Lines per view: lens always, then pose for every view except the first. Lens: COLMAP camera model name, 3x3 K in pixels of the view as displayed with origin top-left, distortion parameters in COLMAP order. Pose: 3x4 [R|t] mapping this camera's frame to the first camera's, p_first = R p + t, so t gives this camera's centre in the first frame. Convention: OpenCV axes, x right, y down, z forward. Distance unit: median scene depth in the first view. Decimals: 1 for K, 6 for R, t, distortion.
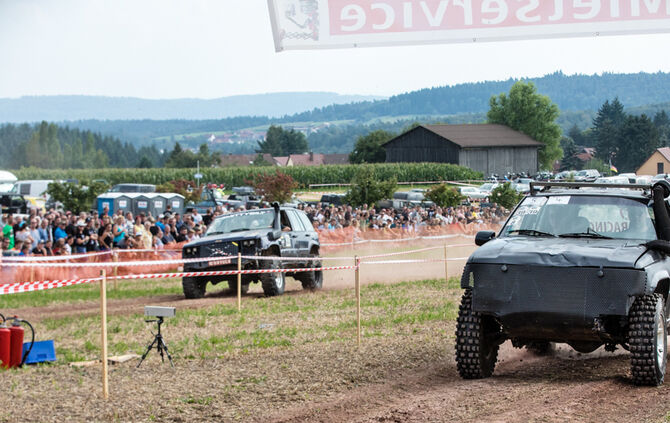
lens RADIAL K [[1748.4, 0, 439.7], [0, 1748.4, 212.3], [0, 0, 1]] dist [-0.247633, -0.147015]
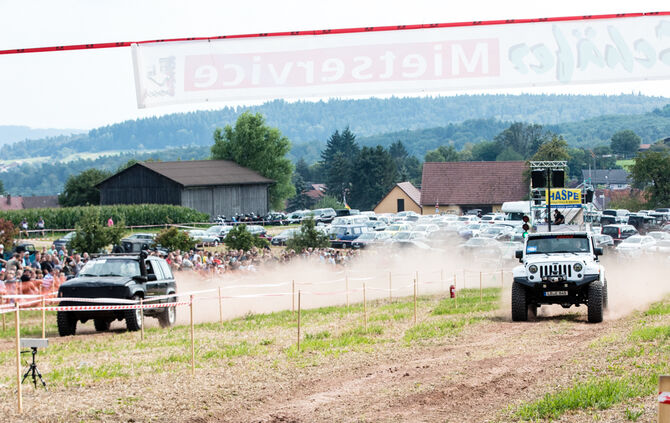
lens RADIAL K [[1487.8, 0, 455.7], [0, 1487.8, 213.6], [0, 0, 1]] dist [-0.099935, -0.415014]
pose [[0.994609, -0.018530, 0.102022, 0.073992], [0.020738, 0.999572, -0.020622, -0.004334], [-0.101597, 0.022627, 0.994568, 0.222548]]
